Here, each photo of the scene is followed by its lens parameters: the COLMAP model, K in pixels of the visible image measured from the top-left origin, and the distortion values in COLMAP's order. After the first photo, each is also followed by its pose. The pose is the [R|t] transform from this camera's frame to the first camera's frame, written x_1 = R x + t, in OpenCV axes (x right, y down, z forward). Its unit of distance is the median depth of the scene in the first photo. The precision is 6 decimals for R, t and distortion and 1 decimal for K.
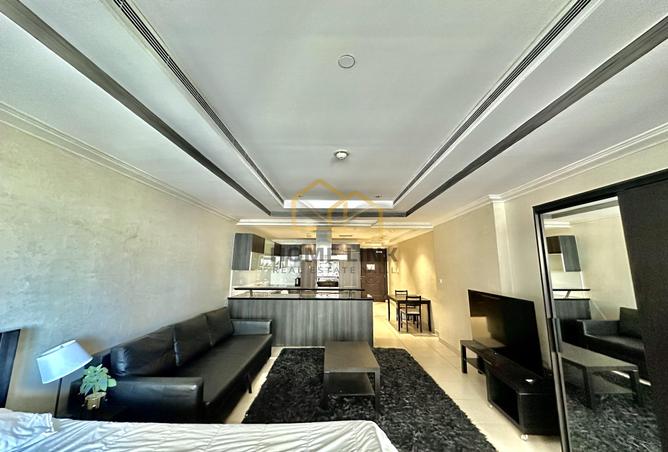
lens RADIAL K [[244.3, 0, 325.3], [0, 244.3, 226.6], [0, 0, 1]] dist [-0.000113, 0.000022]
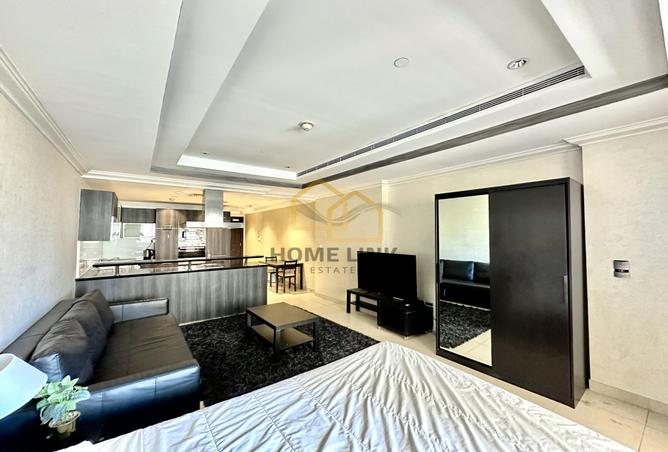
lens RADIAL K [[244.3, 0, 325.3], [0, 244.3, 226.6], [0, 0, 1]] dist [-0.000113, 0.000022]
pose [[0.832927, 0.008924, 0.553311, -0.184139], [-0.079350, 0.991463, 0.103459, 0.005530], [-0.547664, -0.130079, 0.826525, 0.024072]]
